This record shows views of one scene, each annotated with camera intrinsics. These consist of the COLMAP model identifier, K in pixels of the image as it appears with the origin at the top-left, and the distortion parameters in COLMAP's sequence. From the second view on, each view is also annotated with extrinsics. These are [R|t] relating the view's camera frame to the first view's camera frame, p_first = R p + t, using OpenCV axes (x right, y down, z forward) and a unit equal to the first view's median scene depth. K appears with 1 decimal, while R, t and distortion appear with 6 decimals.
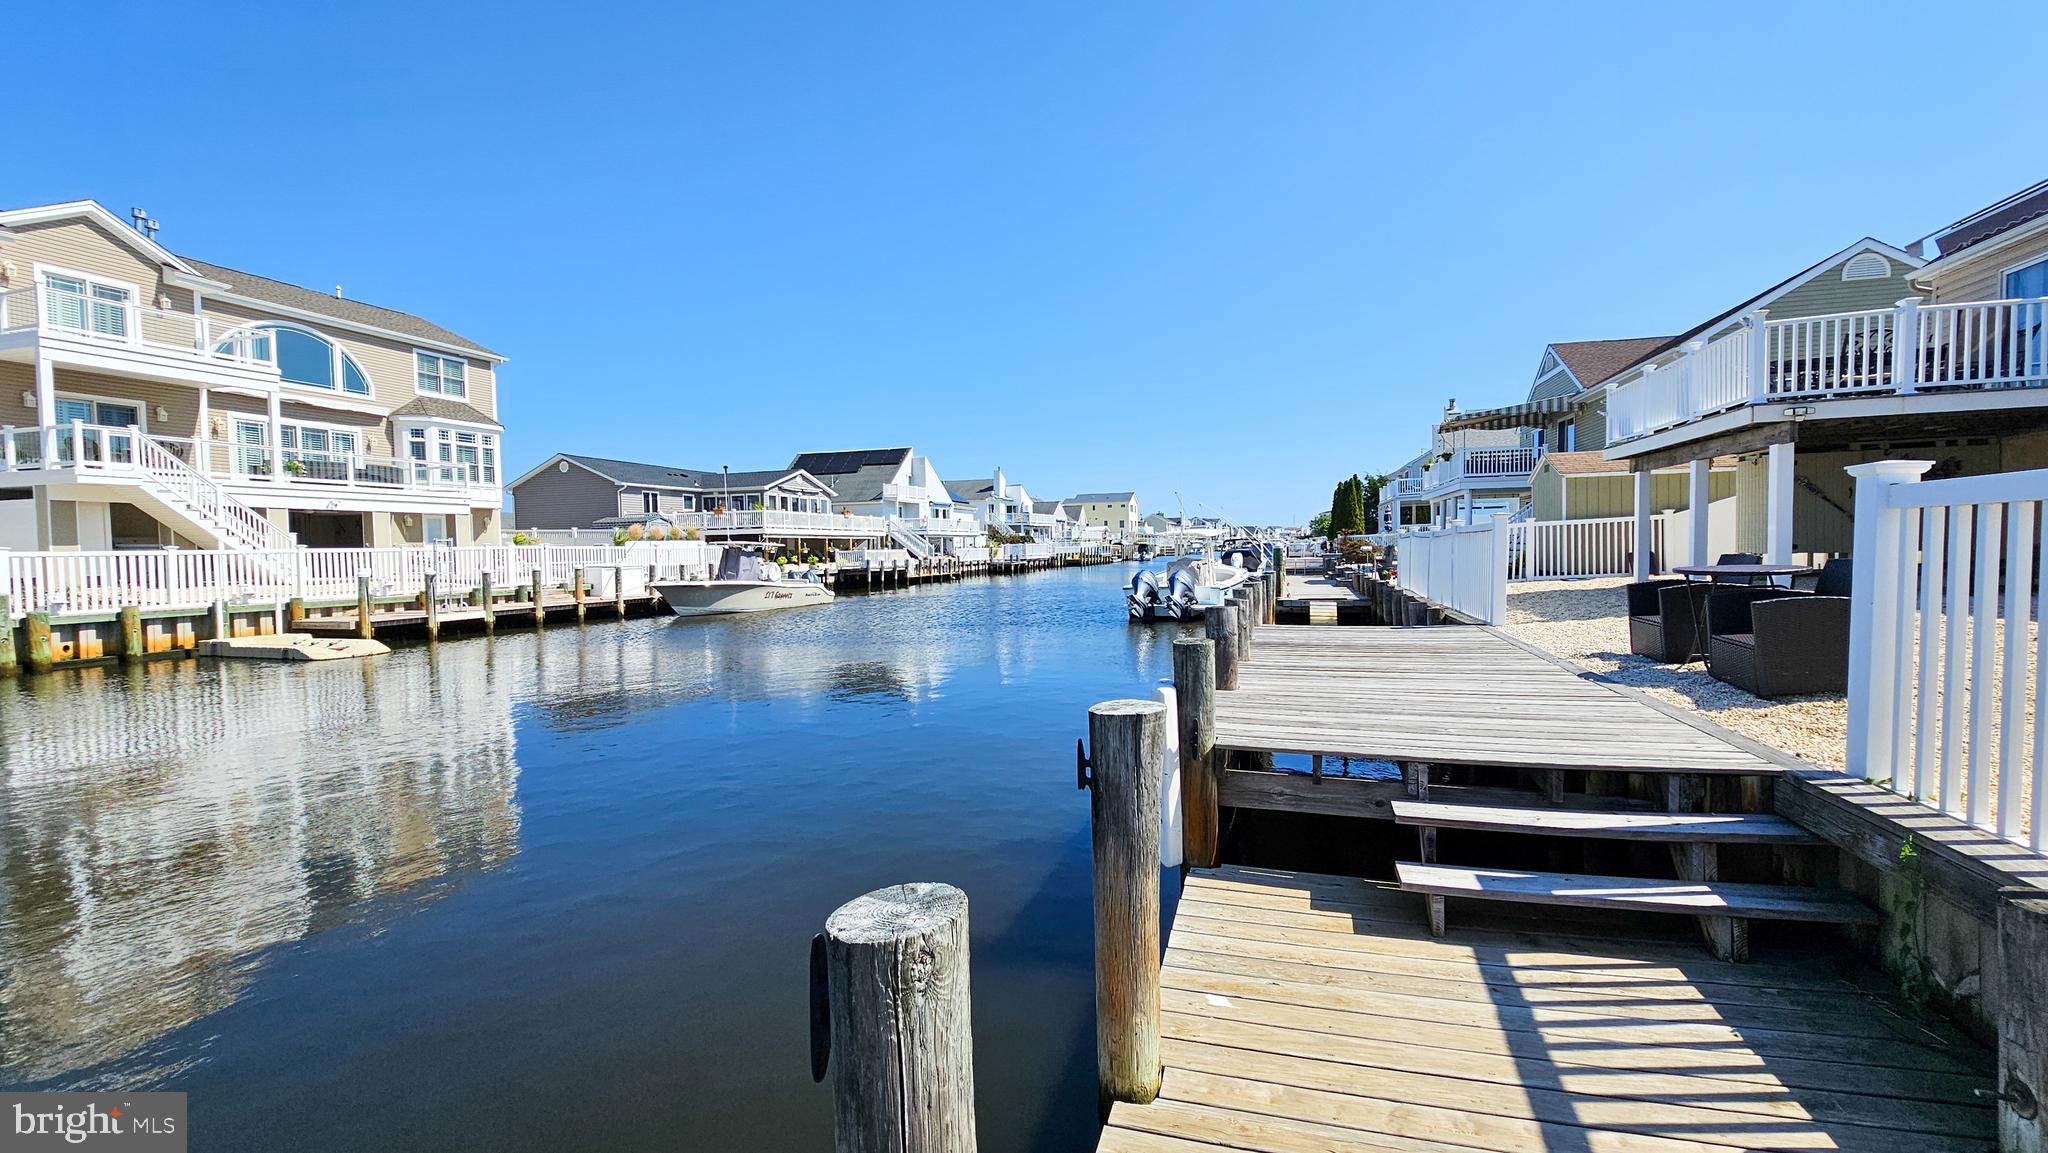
lens RADIAL K [[847.7, 0, 1026.0], [0, 847.7, 579.2], [0, 0, 1]] dist [0.000053, 0.000653]
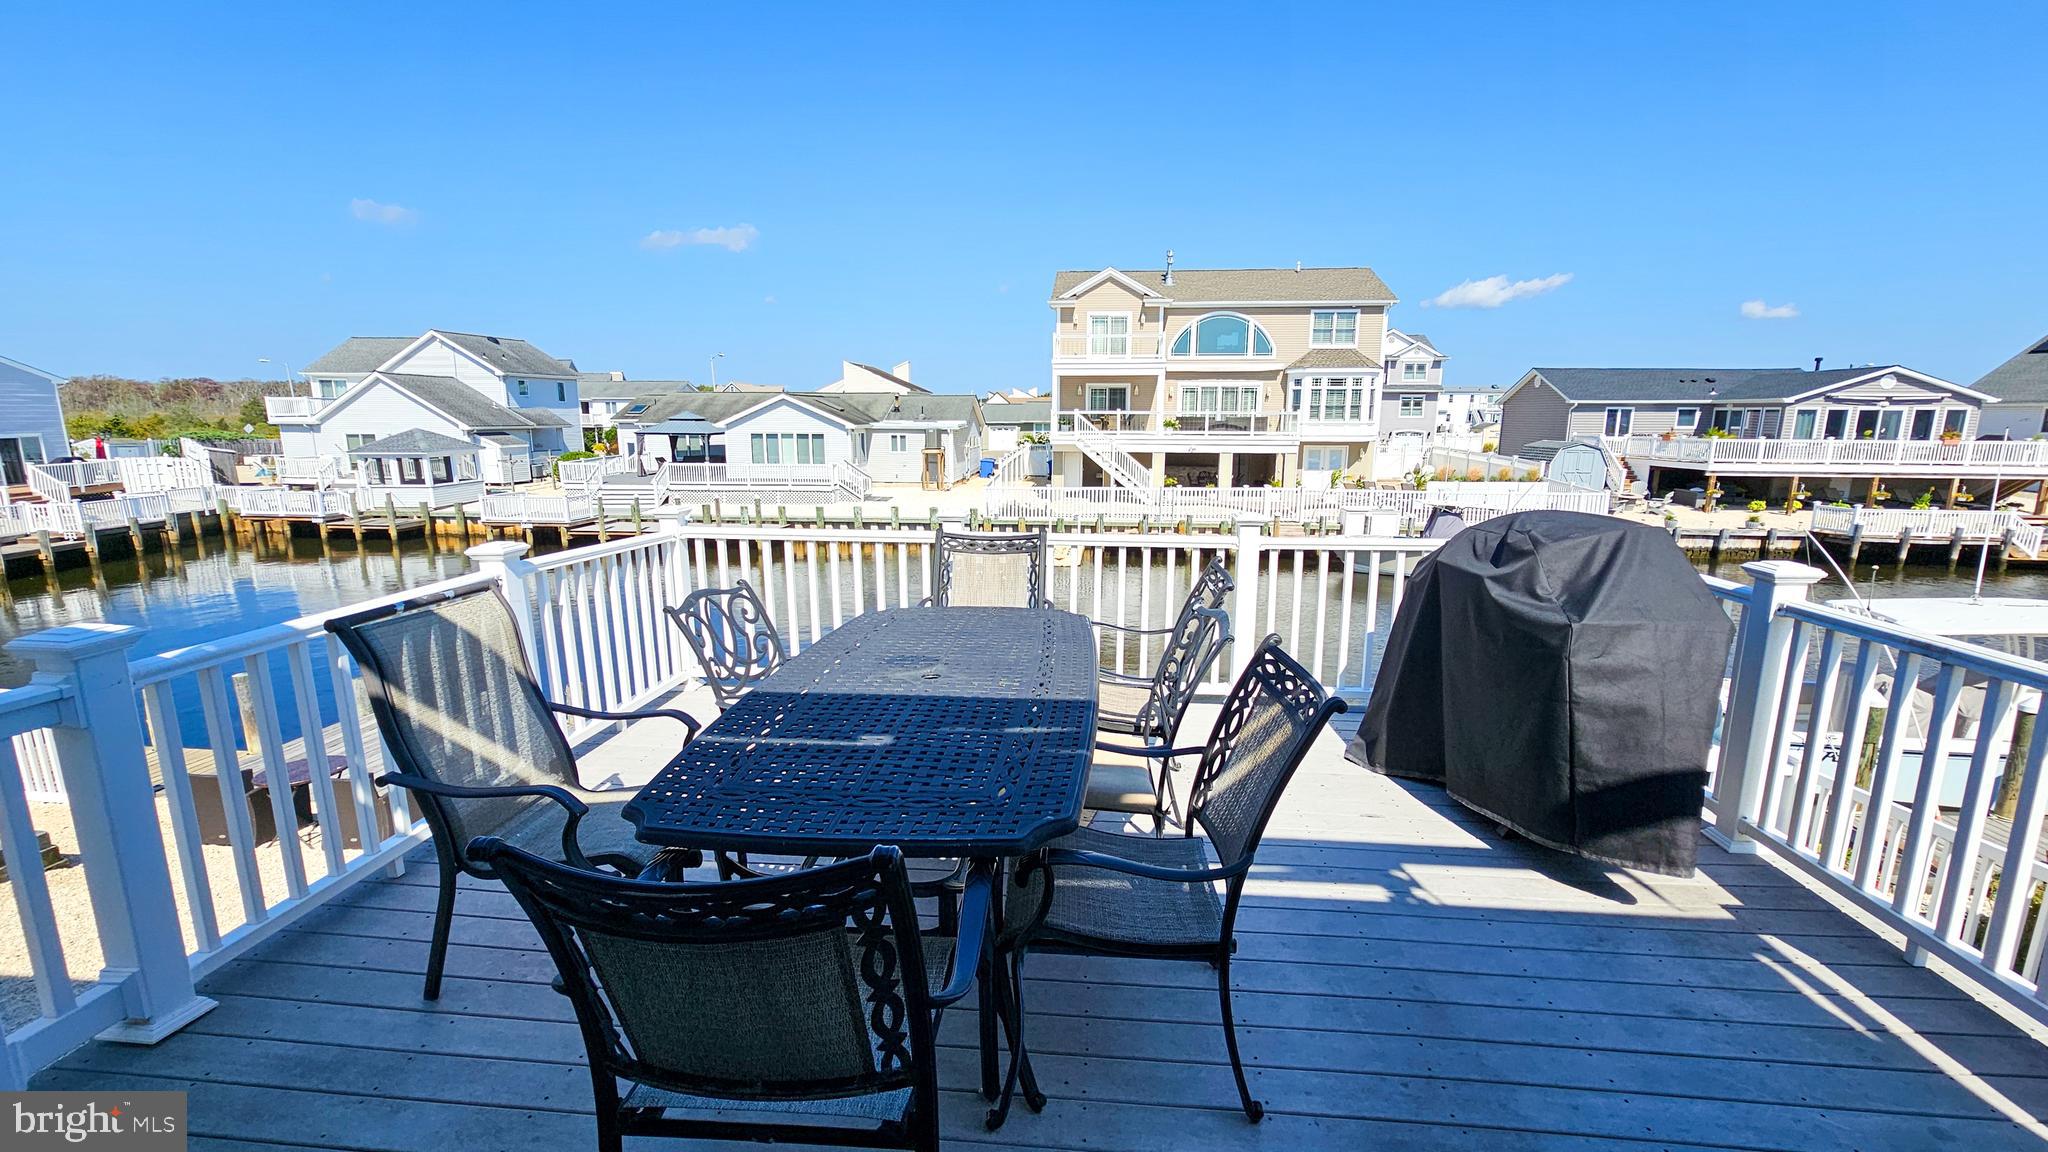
lens RADIAL K [[847.7, 0, 1026.0], [0, 847.7, 578.7], [0, 0, 1]] dist [0.000053, 0.000653]
pose [[0.208354, 0.204375, -0.956462, 0.443304], [-0.042771, 0.978892, 0.199851, -0.120812], [0.977118, -0.000731, 0.212697, 0.342181]]
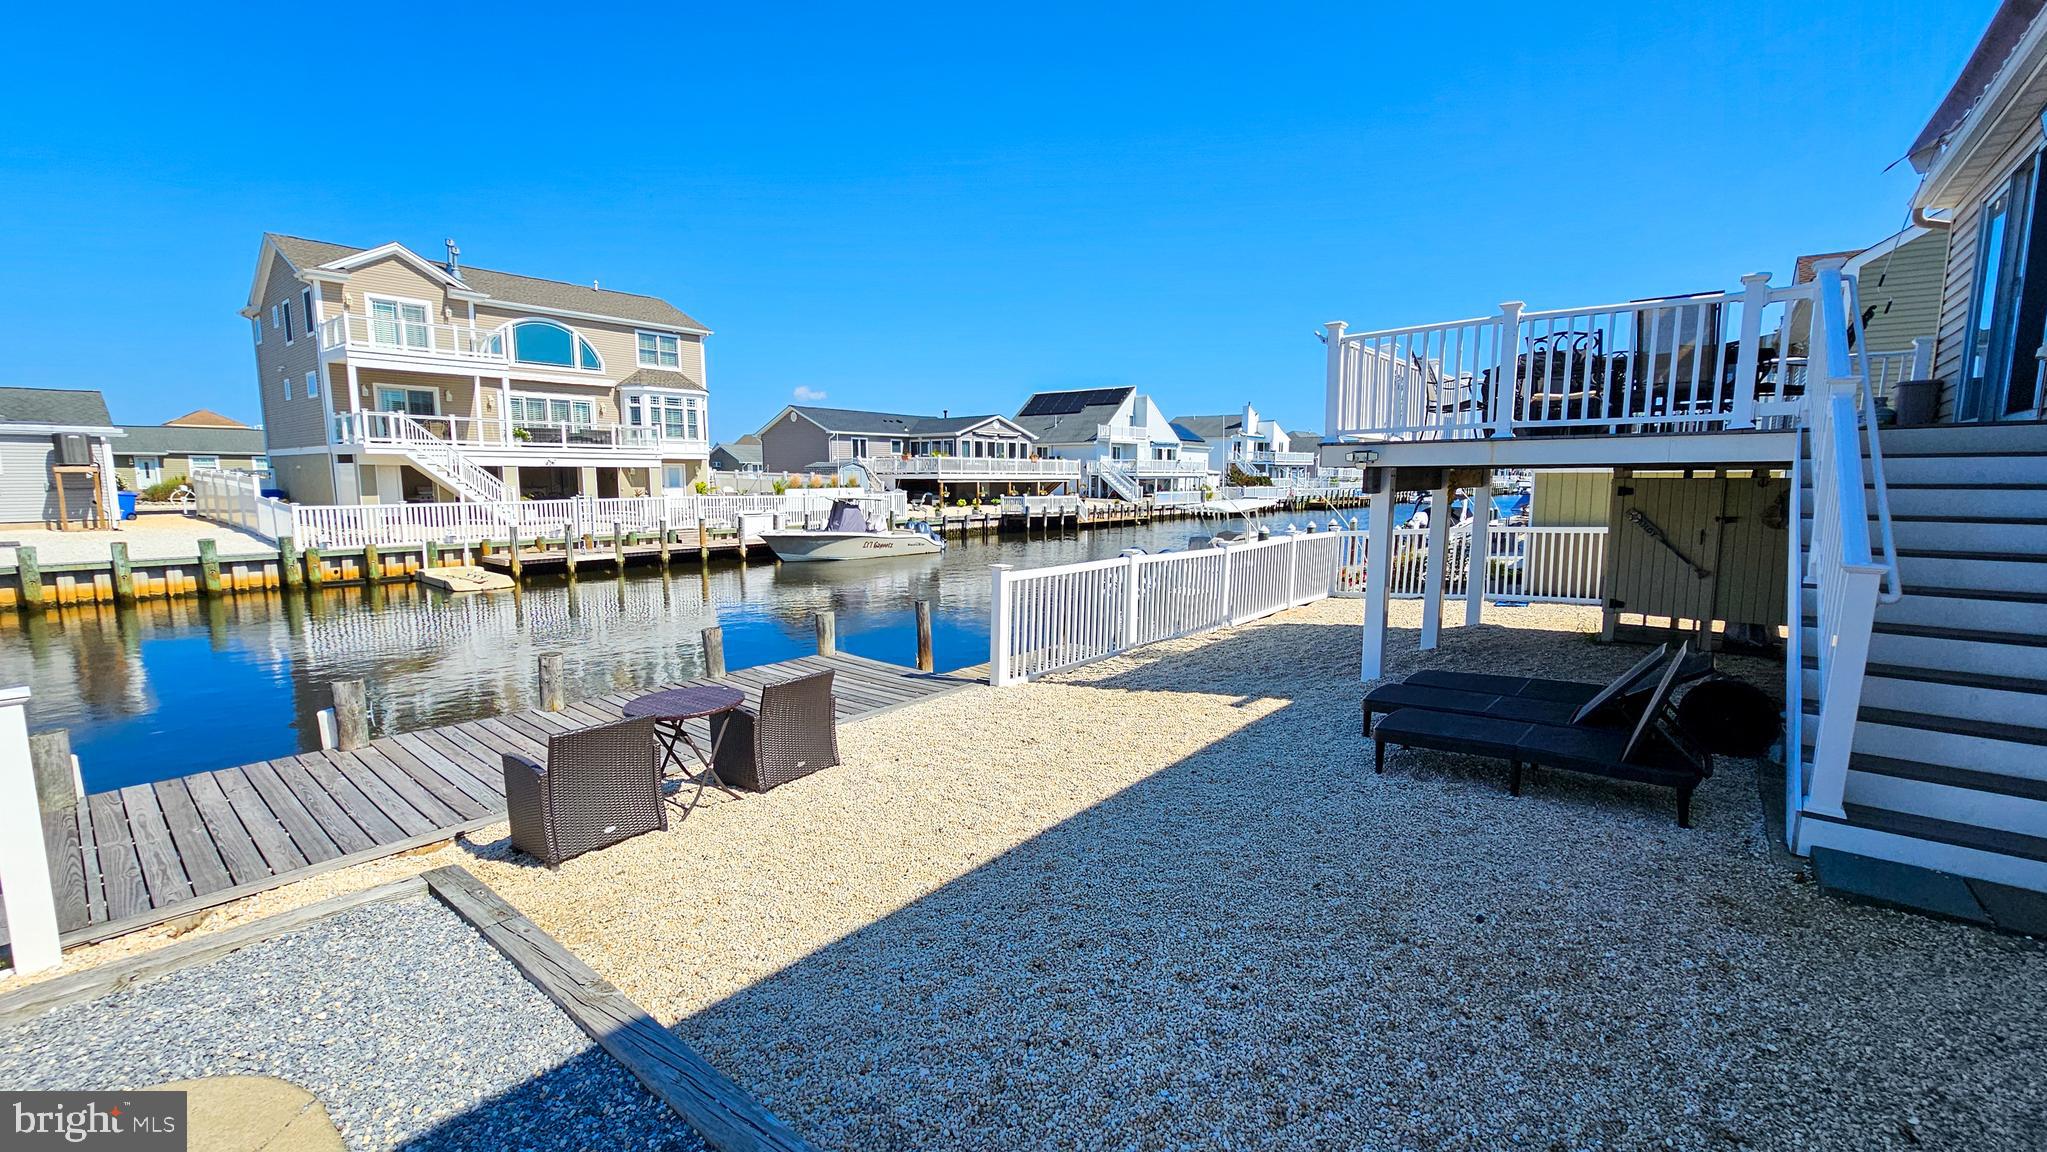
lens RADIAL K [[841.1, 0, 1030.3], [0, 841.1, 579.5], [0, 0, 1]] dist [0.000489, 0.000477]
pose [[0.928784, 0.065740, -0.364744, 0.287553], [-0.032710, 0.994842, 0.096016, -0.046728], [0.369175, -0.077247, 0.926144, 0.048490]]
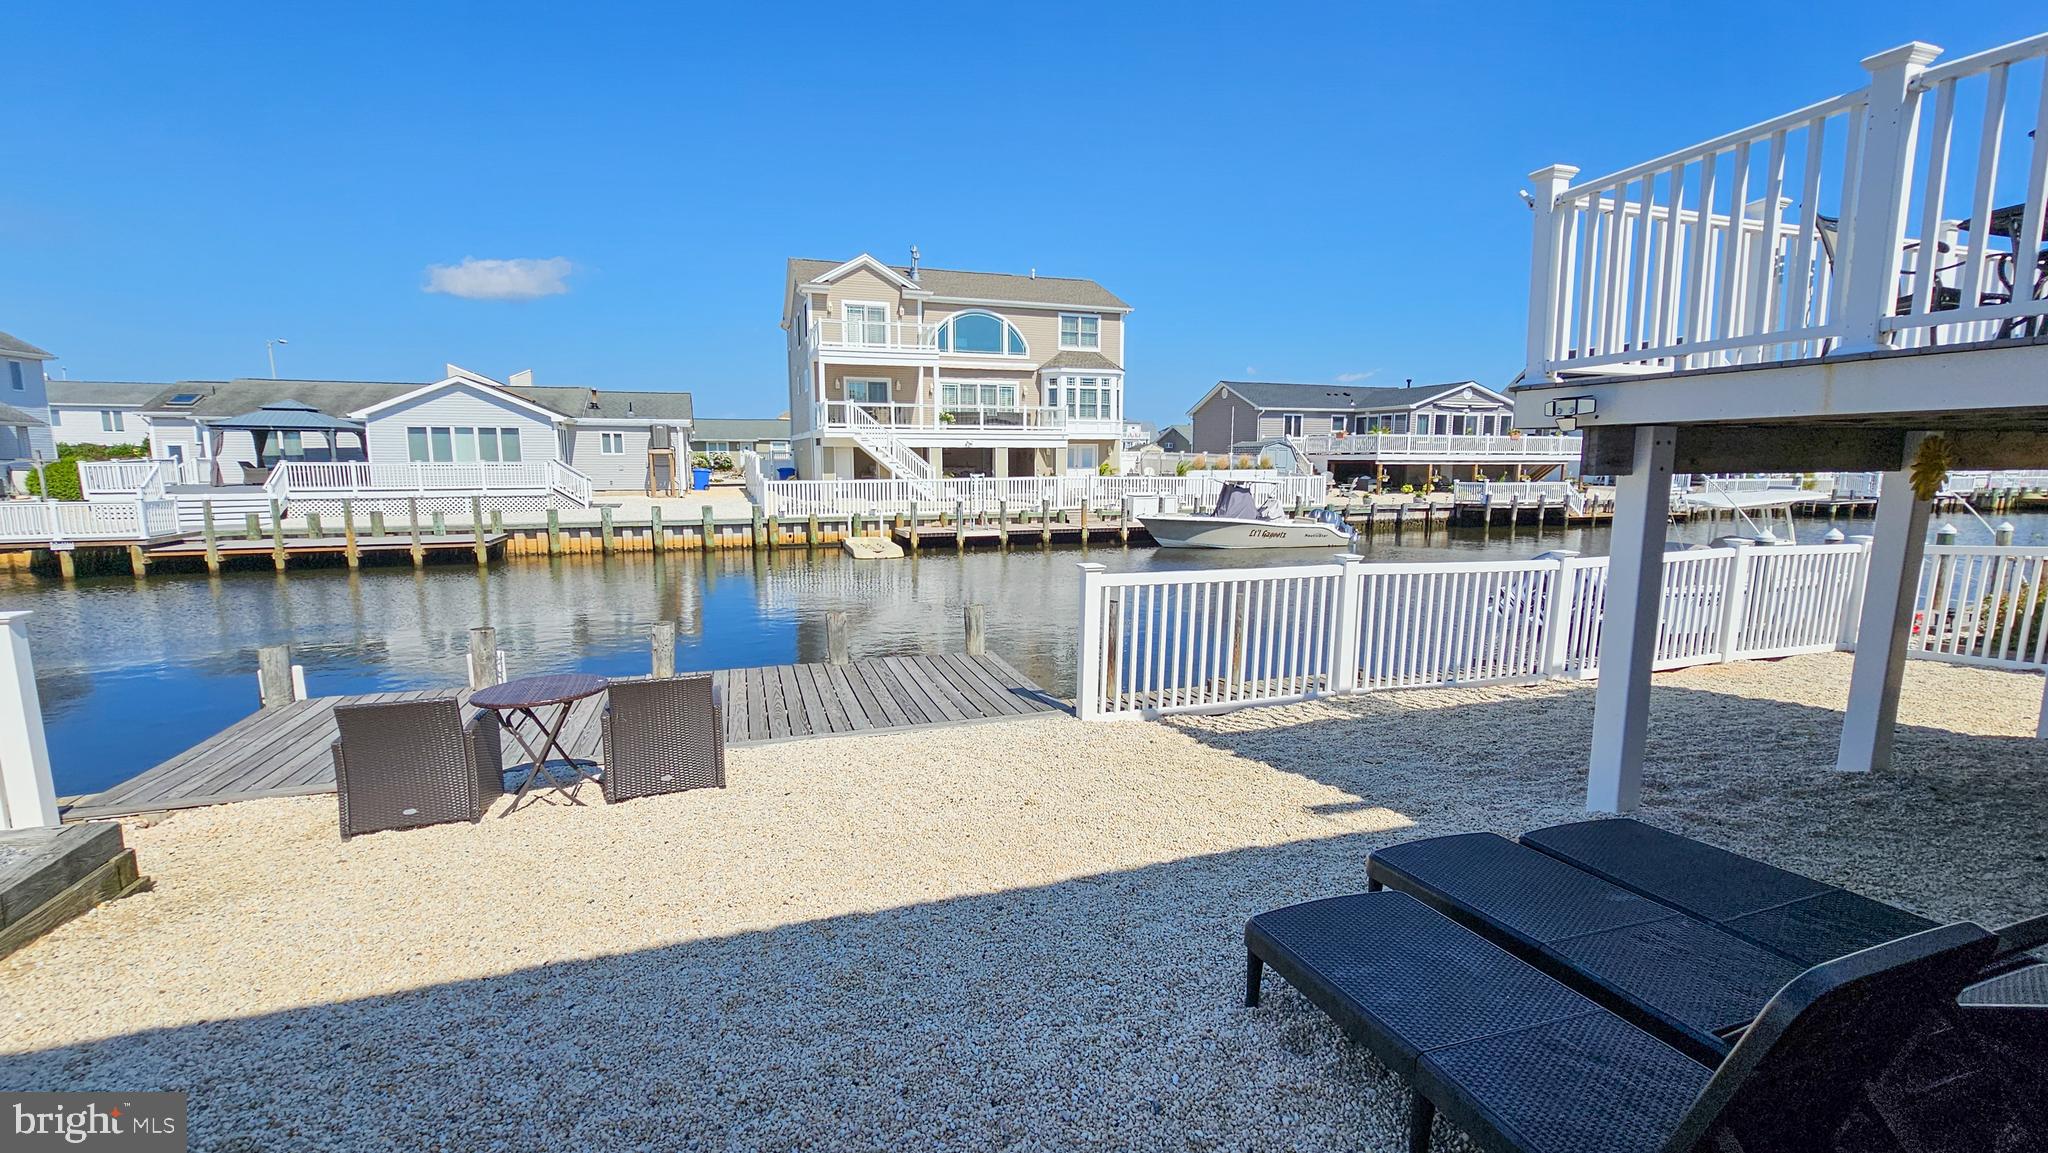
lens RADIAL K [[887.2, 0, 1026.8], [0, 887.2, 578.2], [0, 0, 1]] dist [-0.001395, 0.000461]
pose [[0.598948, 0.128087, -0.790478, 0.347080], [-0.041988, 0.990790, 0.128731, -0.049383], [0.799686, -0.043913, 0.598810, 0.155449]]
